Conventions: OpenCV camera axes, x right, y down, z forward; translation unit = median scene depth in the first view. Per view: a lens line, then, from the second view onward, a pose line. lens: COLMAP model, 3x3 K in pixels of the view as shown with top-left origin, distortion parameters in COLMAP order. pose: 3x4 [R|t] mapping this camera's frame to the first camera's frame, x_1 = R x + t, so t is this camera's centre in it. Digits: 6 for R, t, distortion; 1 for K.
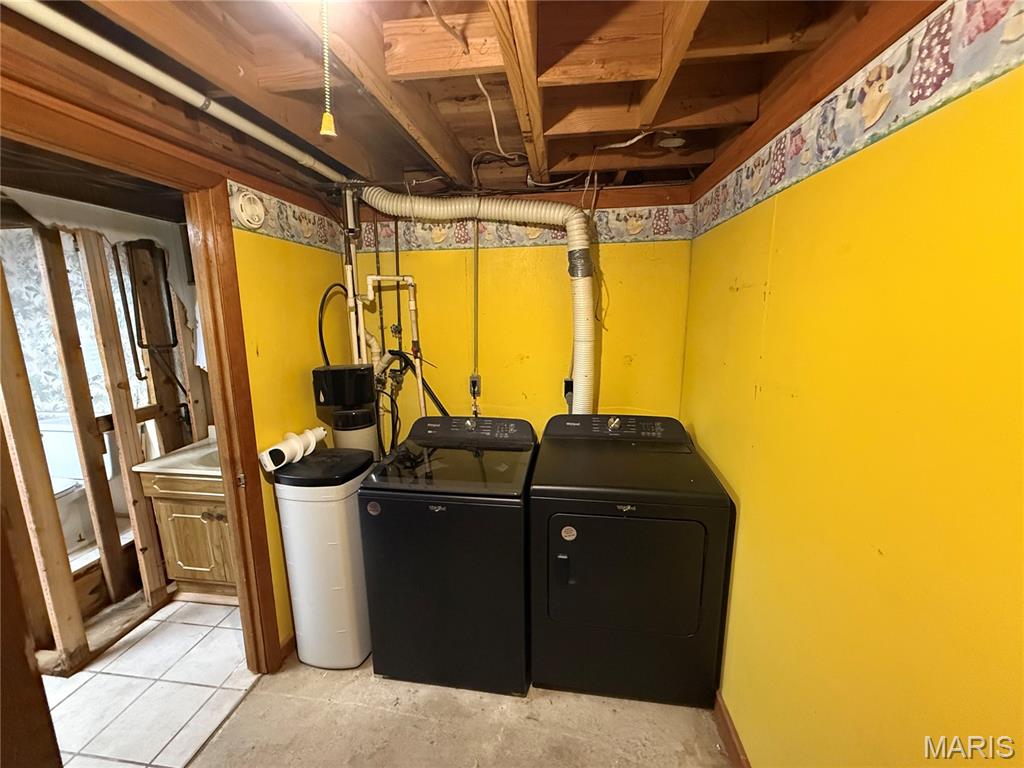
lens RADIAL K [[407.4, 0, 510.6], [0, 407.4, 382.9], [0, 0, 1]] dist [0.002647, -0.000309]
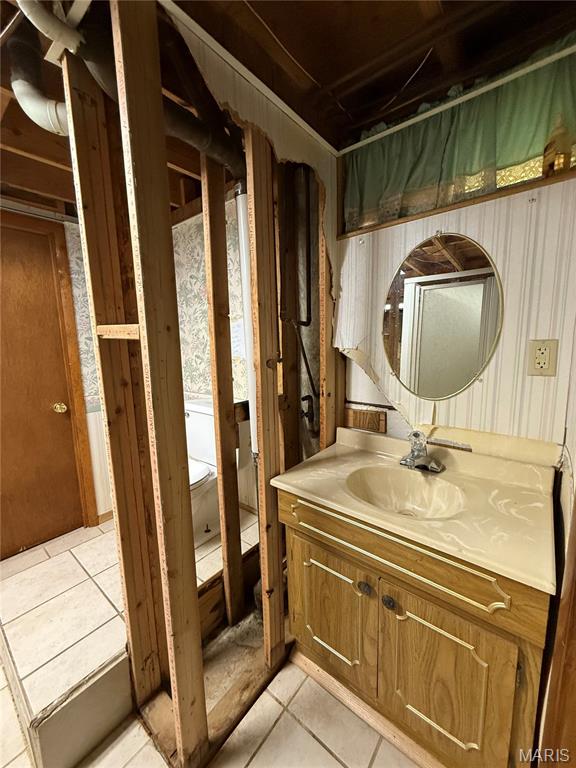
lens RADIAL K [[305.6, 0, 290.9], [0, 305.6, 383.6], [0, 0, 1]] dist [0.002647, -0.000309]
pose [[0.854144, 0.066266, -0.515798, -0.592182], [-0.081052, 0.996691, -0.006171, 0.037947], [0.513682, 0.047077, 0.856688, 0.519301]]
